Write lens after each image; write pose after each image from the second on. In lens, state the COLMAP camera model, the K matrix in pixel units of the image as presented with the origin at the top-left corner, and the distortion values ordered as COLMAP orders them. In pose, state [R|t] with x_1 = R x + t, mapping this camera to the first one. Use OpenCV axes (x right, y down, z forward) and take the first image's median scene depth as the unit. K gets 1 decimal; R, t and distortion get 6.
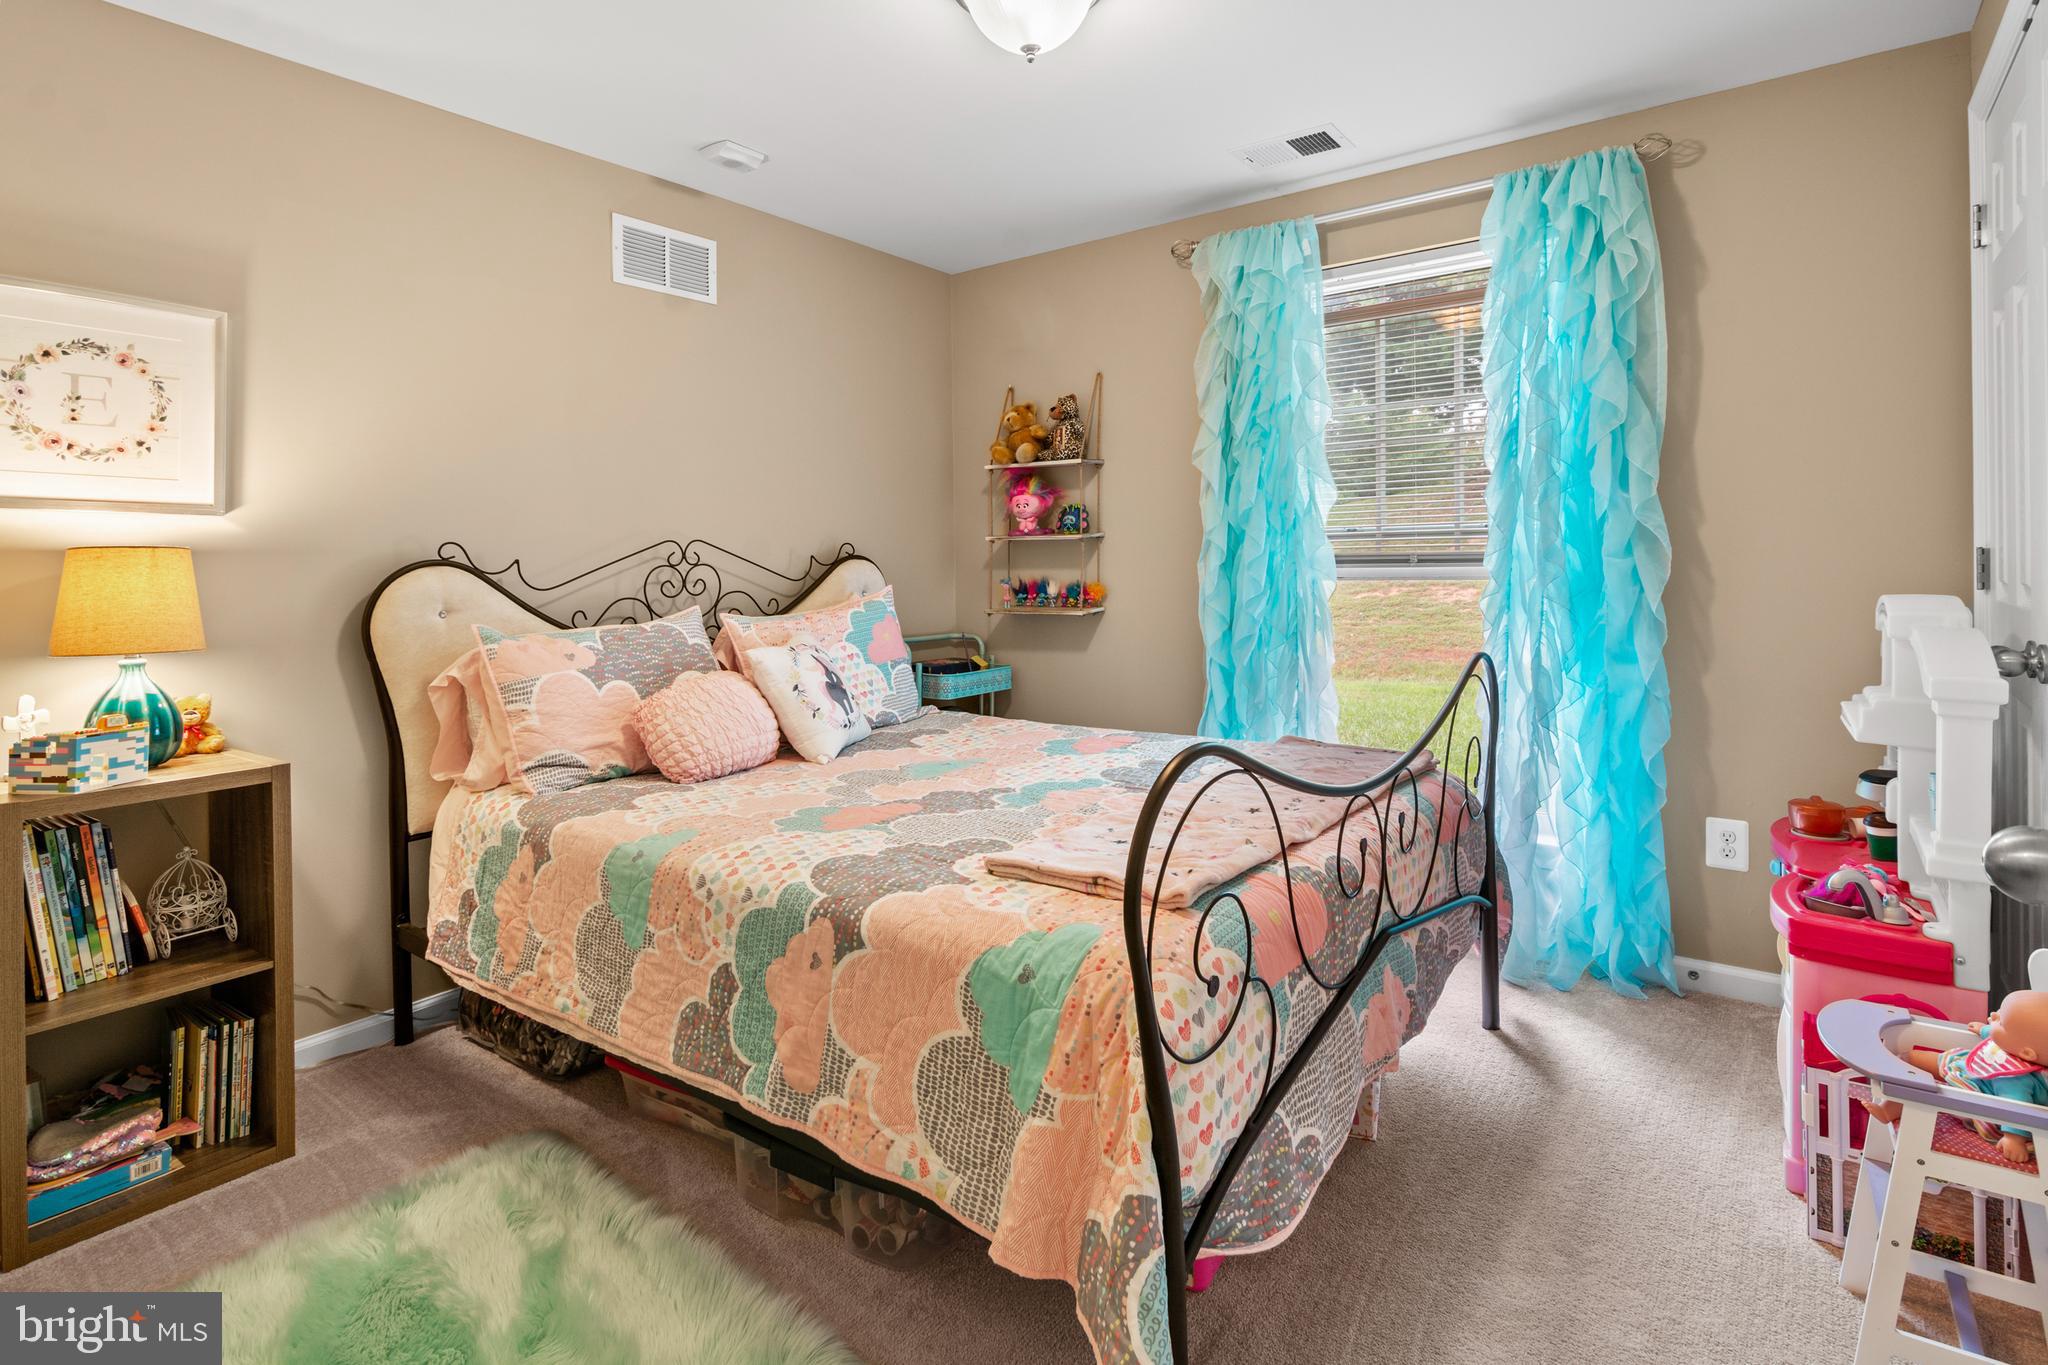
lens RADIAL K [[1002.1, 0, 1031.6], [0, 1002.1, 553.5], [0, 0, 1]] dist [-0.002410, -0.000299]
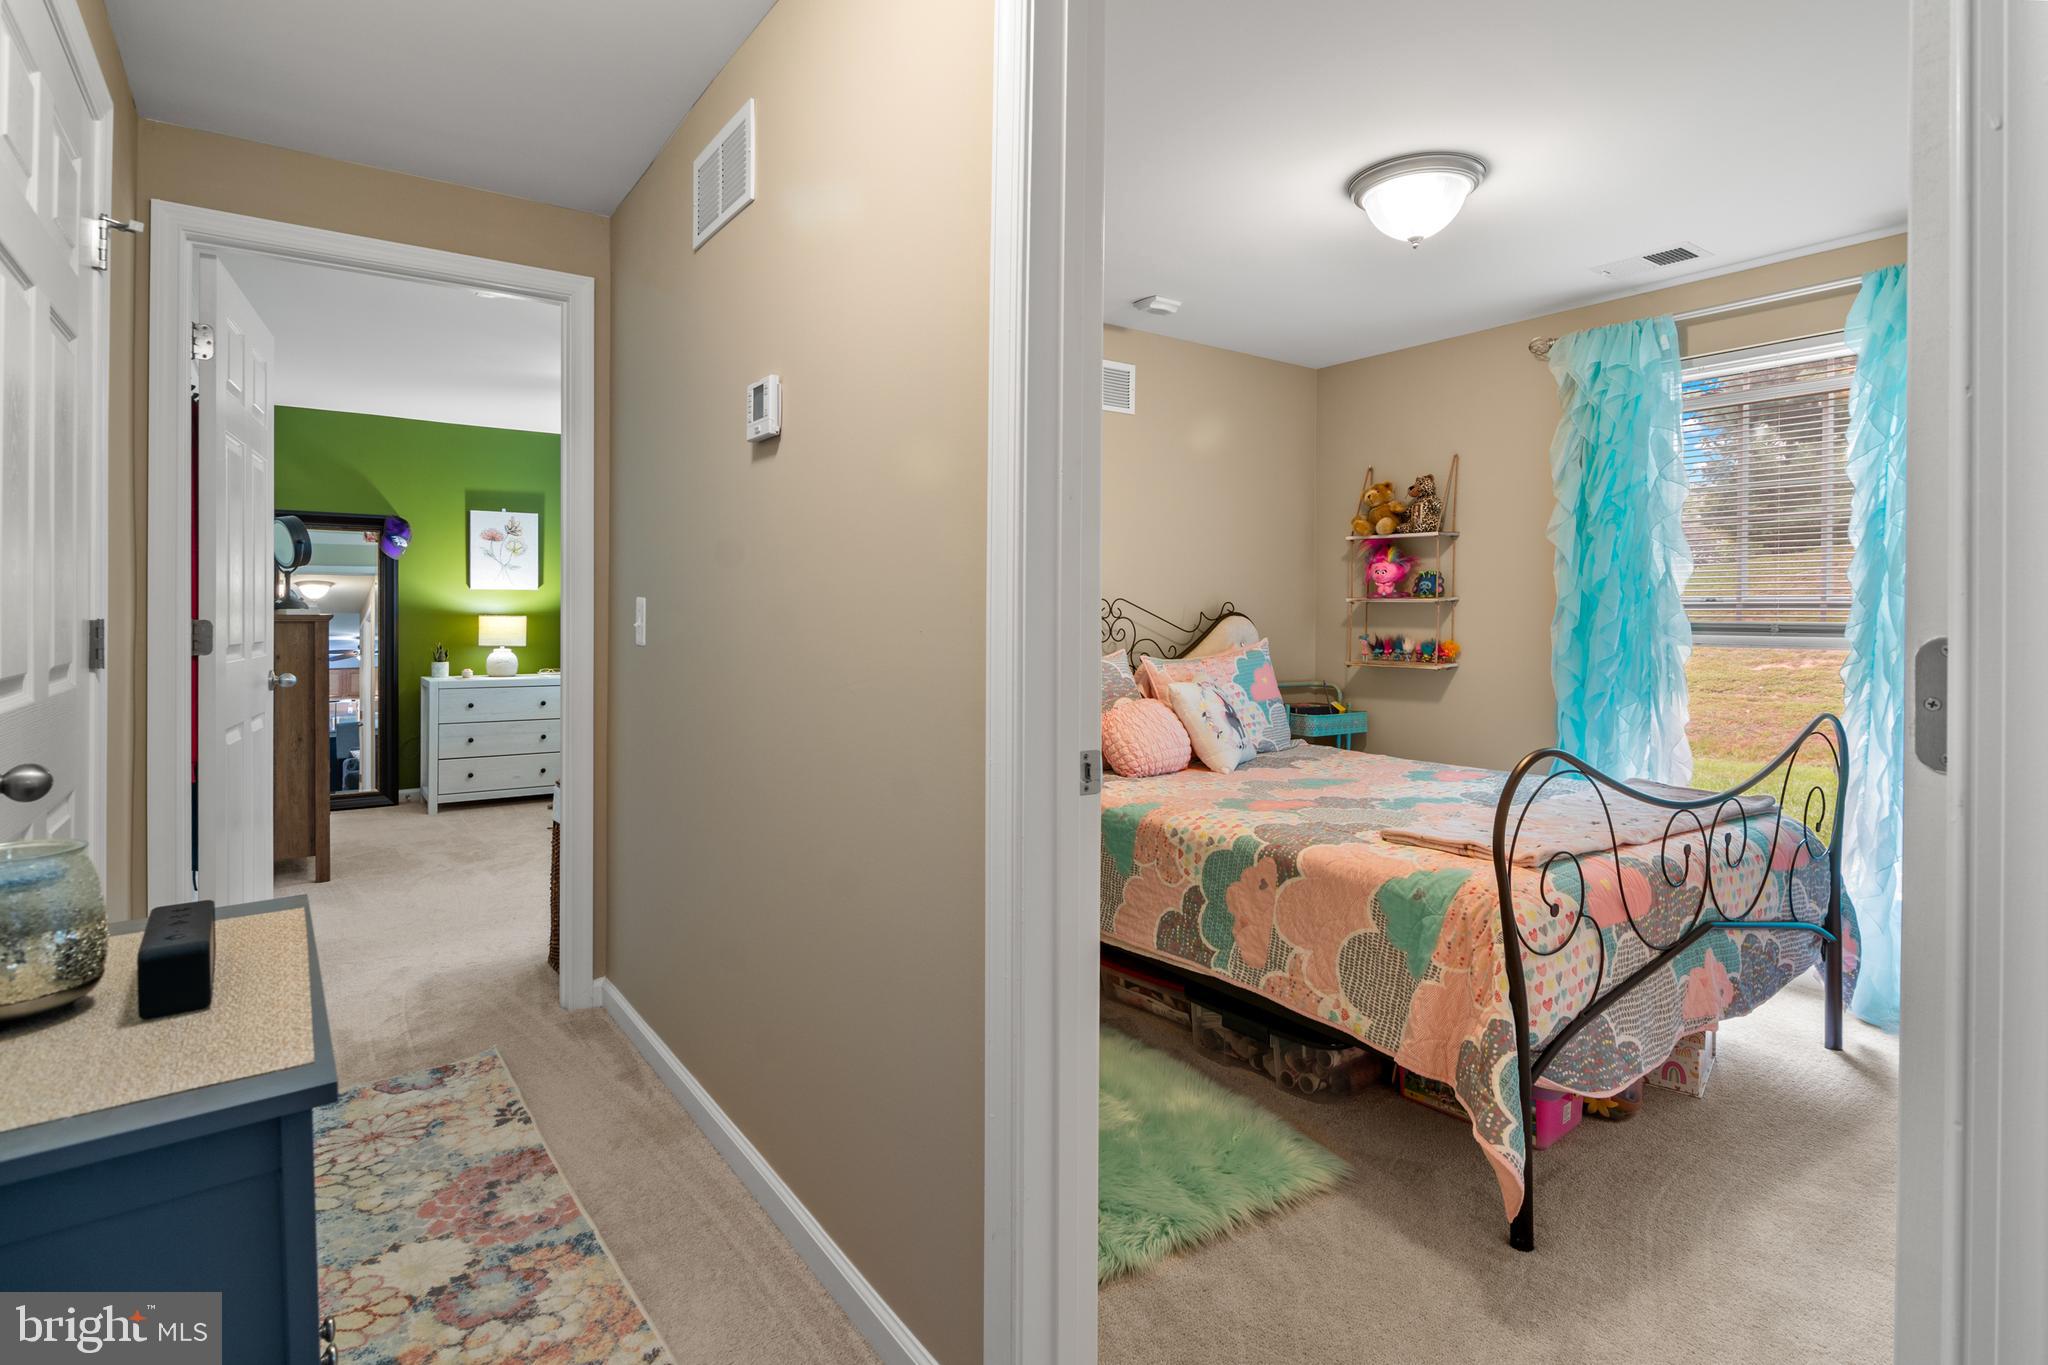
lens RADIAL K [[1022.0, 0, 1010.2], [0, 1022.0, 590.6], [0, 0, 1]] dist [0.000369, -0.006632]
pose [[0.947380, 0.016139, -0.319705, -0.057485], [-0.020677, 0.999728, -0.010804, -0.008032], [0.319444, 0.016846, 0.947455, -0.374716]]
